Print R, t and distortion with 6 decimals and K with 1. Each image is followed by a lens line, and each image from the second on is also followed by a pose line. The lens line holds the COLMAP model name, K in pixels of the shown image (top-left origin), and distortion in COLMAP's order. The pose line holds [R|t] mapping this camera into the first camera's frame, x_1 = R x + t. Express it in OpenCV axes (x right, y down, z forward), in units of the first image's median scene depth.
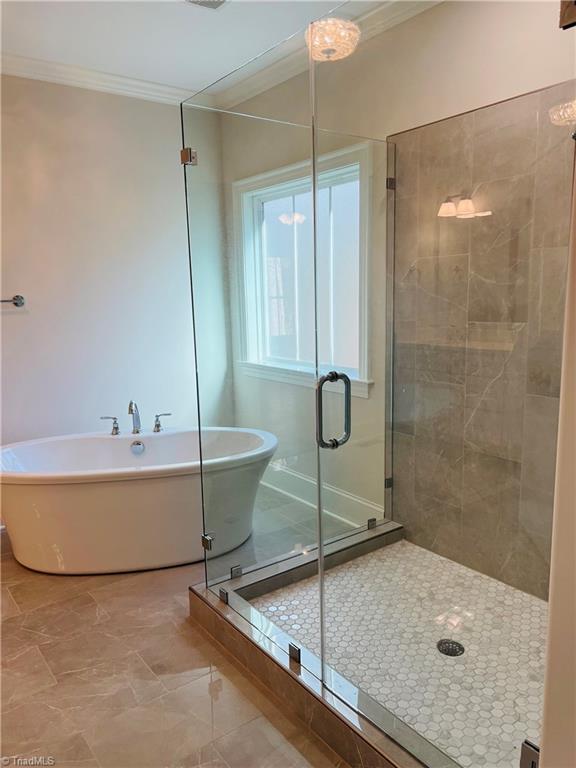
lens RADIAL K [[578.7, 0, 288.8], [0, 578.7, 387.4], [0, 0, 1]] dist [0.021988, -0.024541]
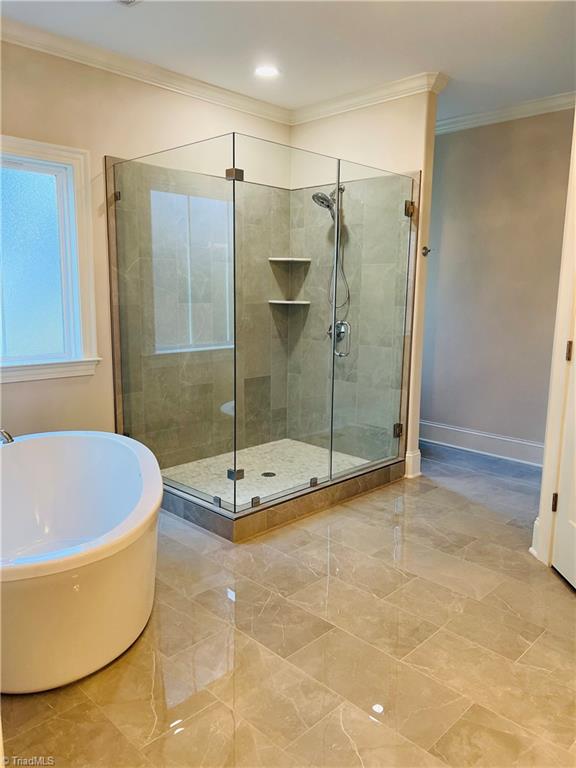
lens RADIAL K [[578.7, 0, 287.9], [0, 578.7, 383.2], [0, 0, 1]] dist [0.021988, -0.024541]
pose [[-0.138592, -0.143240, 0.979936, -1.262866], [0.154706, 0.974206, 0.164283, -0.112965], [-0.978191, 0.174371, -0.112857, 0.915683]]
